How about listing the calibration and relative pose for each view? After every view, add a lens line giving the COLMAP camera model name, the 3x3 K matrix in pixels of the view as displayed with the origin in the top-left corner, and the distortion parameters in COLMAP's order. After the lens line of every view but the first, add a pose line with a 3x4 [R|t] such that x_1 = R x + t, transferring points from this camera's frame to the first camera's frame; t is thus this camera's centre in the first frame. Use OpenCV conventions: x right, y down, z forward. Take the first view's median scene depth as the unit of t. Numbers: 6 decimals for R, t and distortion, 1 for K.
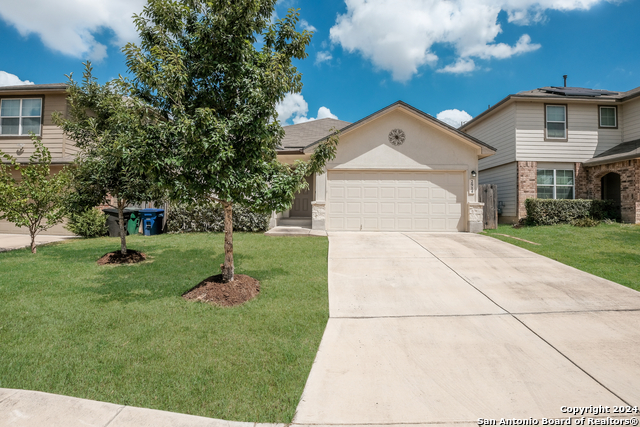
lens RADIAL K [[293.8, 0, 320.0], [0, 293.8, 213.5], [0, 0, 1]] dist [-0.039662, -0.000258]
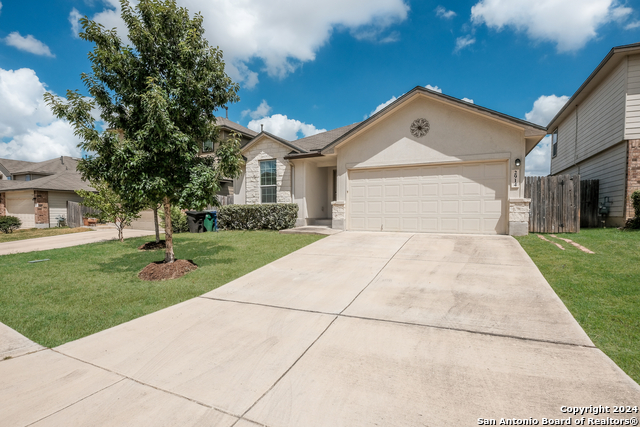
lens RADIAL K [[288.4, 0, 320.1], [0, 288.4, 233.9], [0, 0, 1]] dist [-0.020263, -0.000256]
pose [[0.920225, 0.020543, -0.390849, 0.332626], [0.003106, 0.998207, 0.059779, 0.011562], [0.391376, -0.056224, 0.918512, 0.047547]]
